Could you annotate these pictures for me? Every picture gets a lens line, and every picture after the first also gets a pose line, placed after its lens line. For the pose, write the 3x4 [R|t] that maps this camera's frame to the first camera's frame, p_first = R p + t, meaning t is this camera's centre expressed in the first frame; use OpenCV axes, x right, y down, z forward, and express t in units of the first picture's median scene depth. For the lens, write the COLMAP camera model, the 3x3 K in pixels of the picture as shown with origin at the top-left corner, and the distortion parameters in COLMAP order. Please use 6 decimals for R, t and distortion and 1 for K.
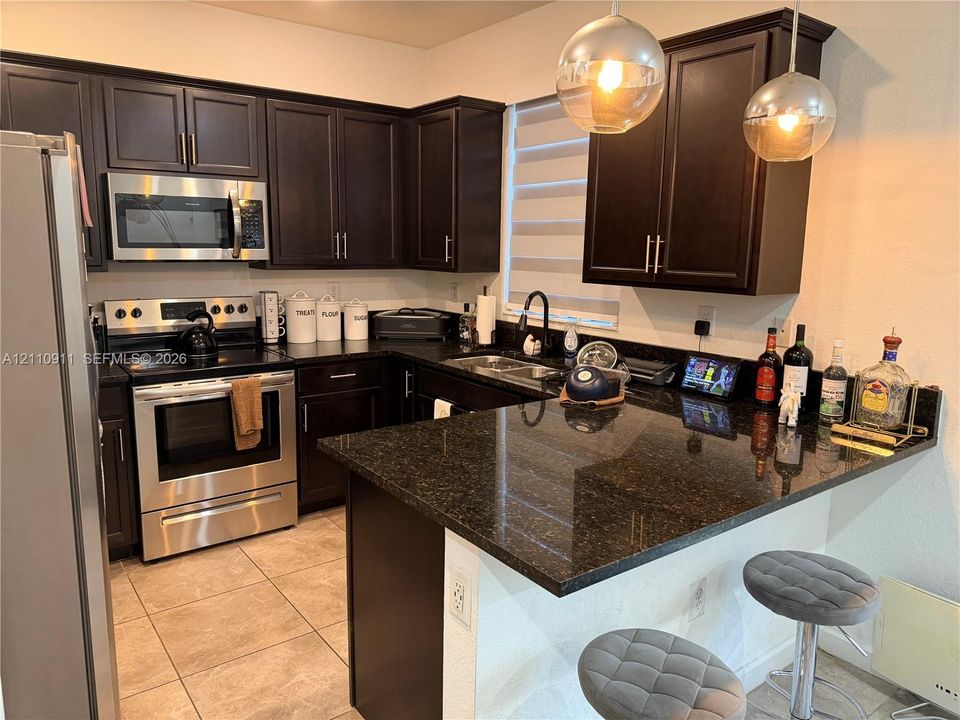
lens RADIAL K [[690.0, 0, 475.4], [0, 690.0, 350.9], [0, 0, 1]] dist [0.075604, -0.107415]
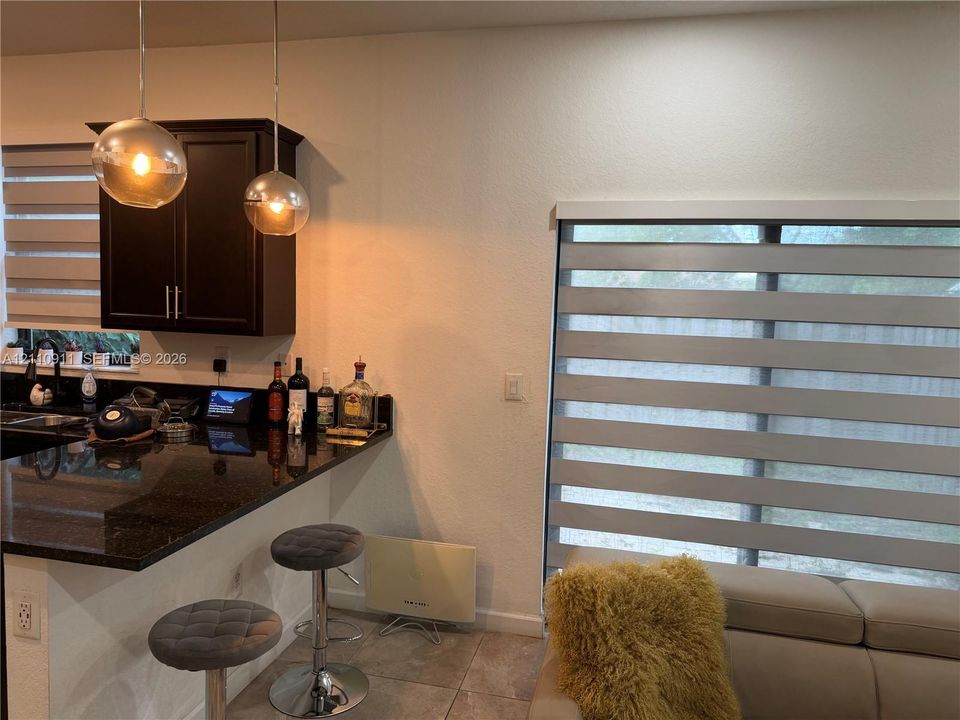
lens RADIAL K [[678.1, 0, 478.4], [0, 678.1, 356.6], [0, 0, 1]] dist [0.075322, -0.100771]
pose [[0.766673, -0.049603, 0.640119, -0.066953], [0.085269, 0.996046, -0.024943, 0.016063], [-0.636351, 0.073705, 0.767871, -0.141383]]
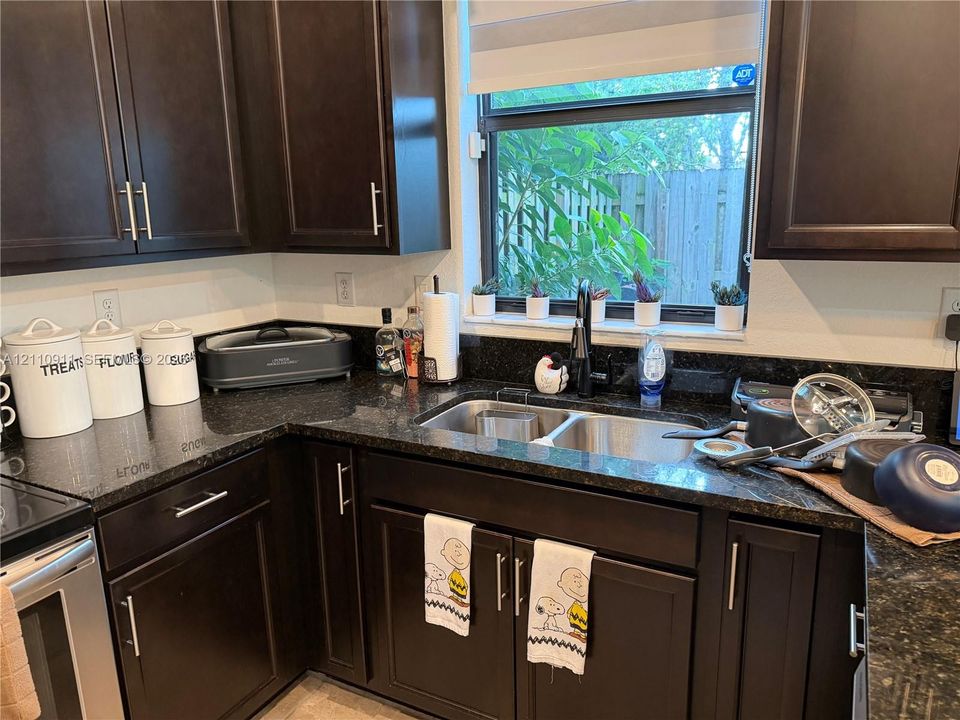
lens RADIAL K [[681.5, 0, 480.0], [0, 681.5, 360.0], [0, 0, 1]] dist [0.124097, -0.176776]
pose [[0.900061, -0.129944, 0.415938, -0.222857], [0.104571, 0.991021, 0.083324, -0.080793], [-0.423030, -0.031502, 0.905568, 0.565982]]
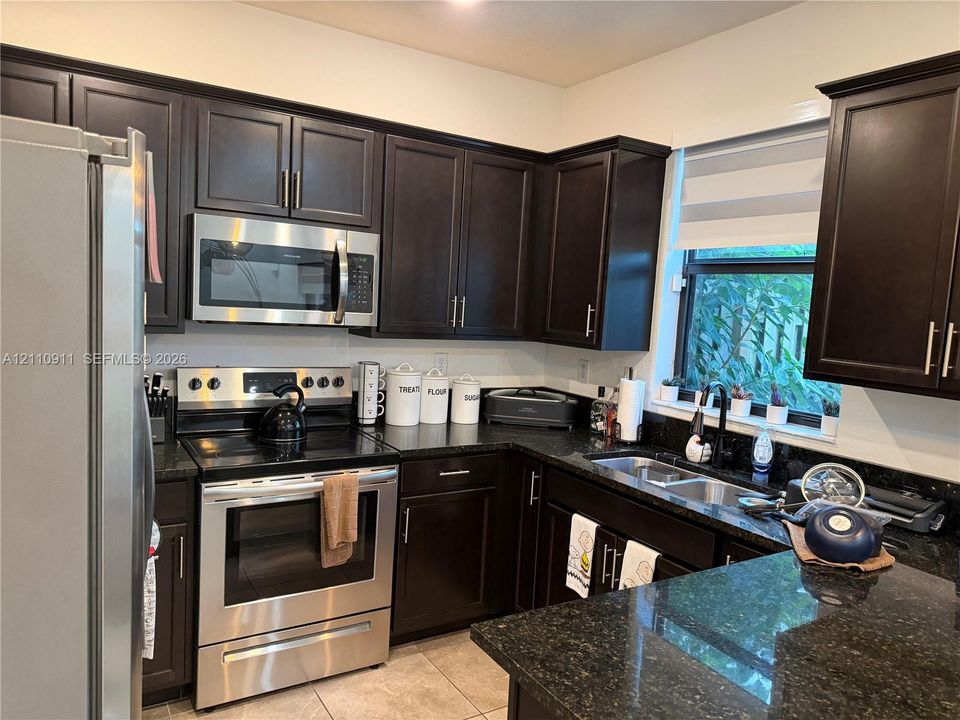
lens RADIAL K [[681.5, 0, 480.0], [0, 681.5, 360.0], [0, 0, 1]] dist [0.124097, -0.176776]
pose [[0.995643, 0.048772, -0.079475, -0.114897], [-0.054366, 0.996078, -0.069811, -0.044219], [0.075758, 0.073827, 0.994389, 0.221005]]
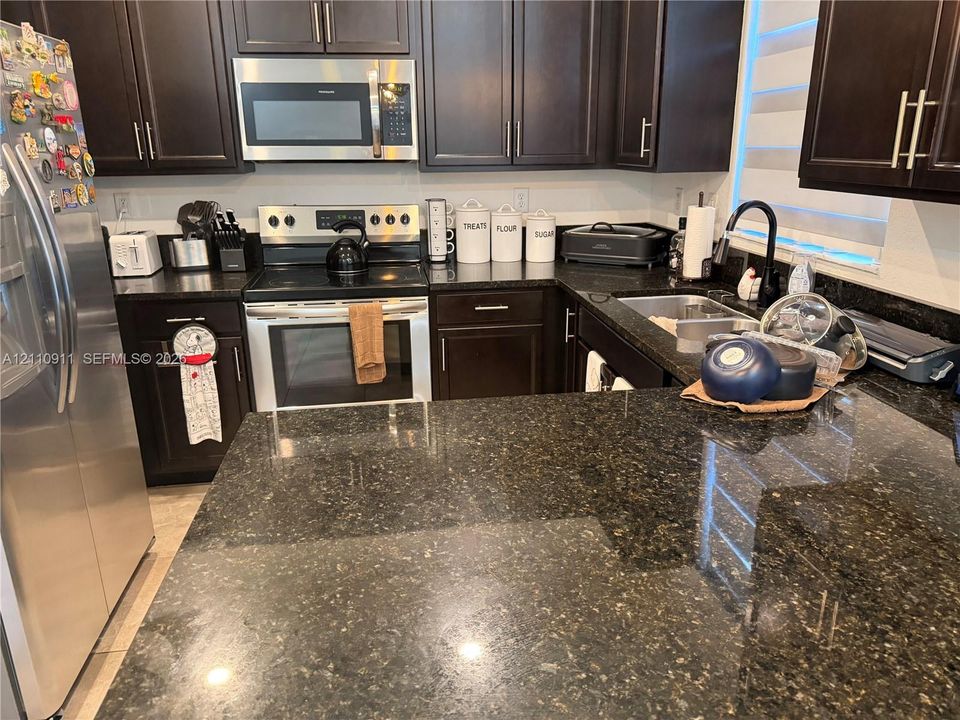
lens RADIAL K [[681.5, 0, 480.0], [0, 681.5, 360.0], [0, 0, 1]] dist [0.124097, -0.176776]
pose [[0.877055, 0.120547, -0.465020, 0.189067], [-0.052128, 0.986170, 0.157328, -0.030828], [0.477554, -0.113745, 0.871208, 0.317245]]
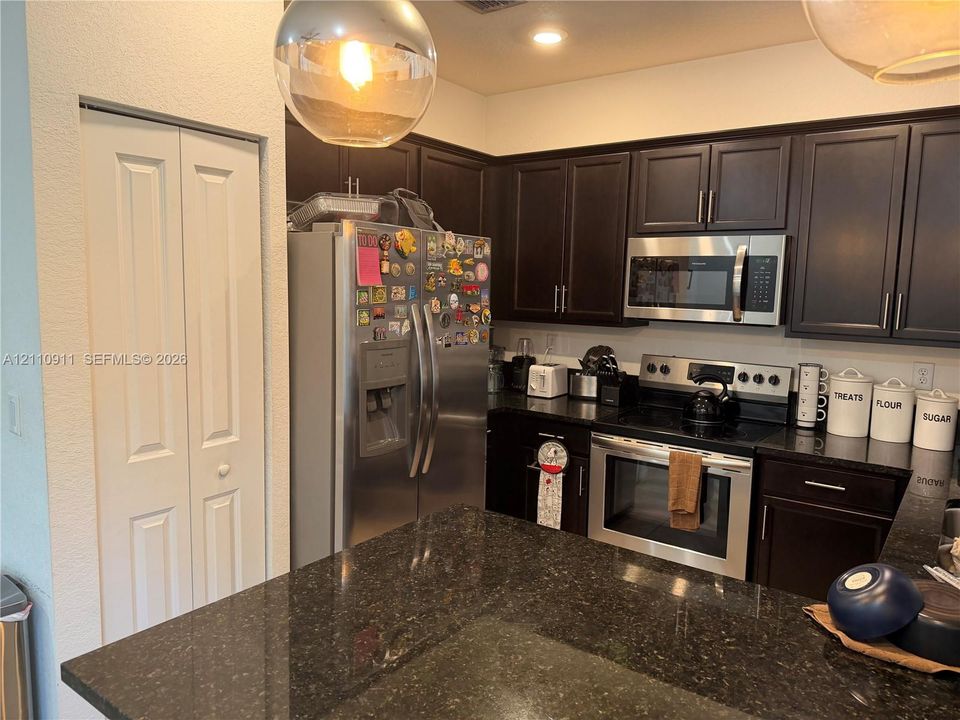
lens RADIAL K [[678.1, 0, 478.4], [0, 678.1, 356.6], [0, 0, 1]] dist [0.075322, -0.100771]
pose [[0.287008, 0.096969, -0.953008, 0.418997], [-0.169369, 0.984327, 0.049148, -0.078594], [0.942836, 0.147303, 0.298933, 0.448478]]
